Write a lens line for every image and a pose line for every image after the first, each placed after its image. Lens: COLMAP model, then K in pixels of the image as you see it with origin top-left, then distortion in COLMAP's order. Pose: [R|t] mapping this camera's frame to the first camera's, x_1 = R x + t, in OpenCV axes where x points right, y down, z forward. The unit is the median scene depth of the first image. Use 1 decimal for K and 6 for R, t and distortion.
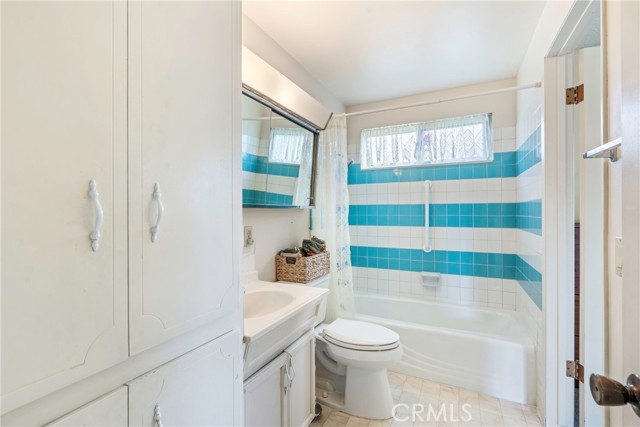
lens RADIAL K [[290.0, 0, 321.1], [0, 290.0, 209.9], [0, 0, 1]] dist [-0.005468, -0.000167]
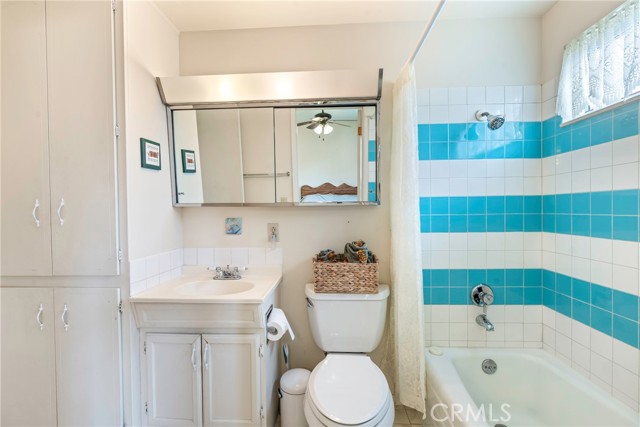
lens RADIAL K [[290.0, 0, 321.1], [0, 290.0, 209.9], [0, 0, 1]] dist [-0.005468, -0.000167]
pose [[0.390065, -0.000406, -0.920787, 0.473318], [0.014889, 0.999872, 0.005866, 0.002240], [0.920667, -0.015998, 0.390021, 0.435195]]
